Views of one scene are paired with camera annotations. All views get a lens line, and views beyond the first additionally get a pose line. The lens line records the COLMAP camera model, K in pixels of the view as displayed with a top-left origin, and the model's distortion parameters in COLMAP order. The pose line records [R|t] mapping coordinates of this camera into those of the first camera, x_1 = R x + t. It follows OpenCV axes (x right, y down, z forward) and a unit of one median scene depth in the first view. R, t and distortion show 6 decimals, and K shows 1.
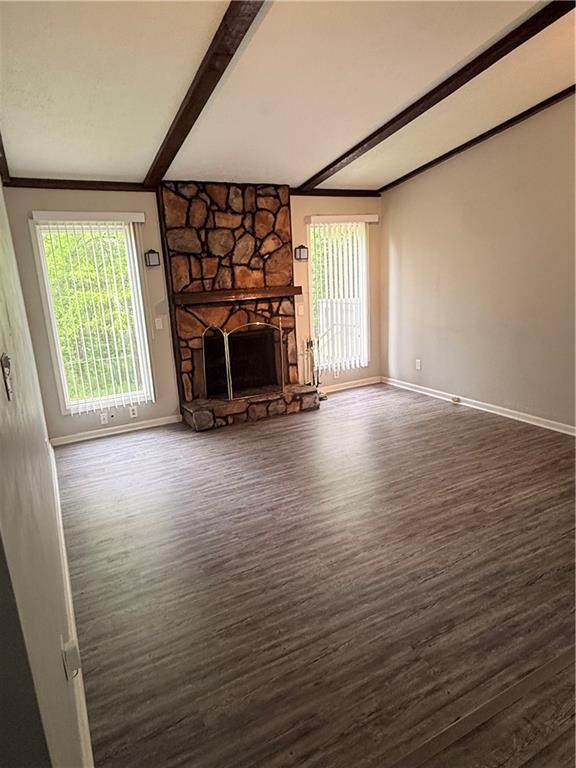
lens RADIAL K [[473.0, 0, 287.7], [0, 473.0, 381.8], [0, 0, 1]] dist [-0.000467, 0.002795]
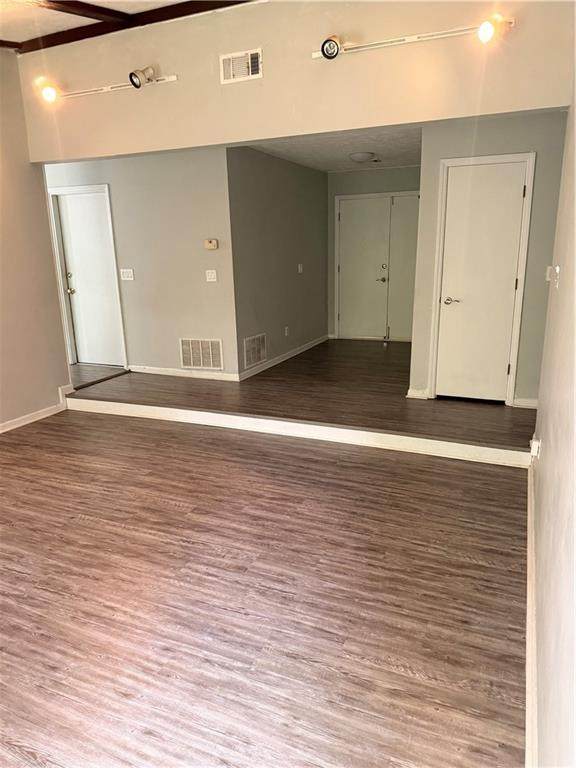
lens RADIAL K [[541.4, 0, 294.5], [0, 541.4, 384.4], [0, 0, 1]] dist [0.028055, -0.036649]
pose [[-0.629698, -0.138983, 0.764306, -0.426478], [0.227173, 0.907912, 0.352260, -0.161593], [-0.742881, 0.395448, -0.540137, 0.803858]]
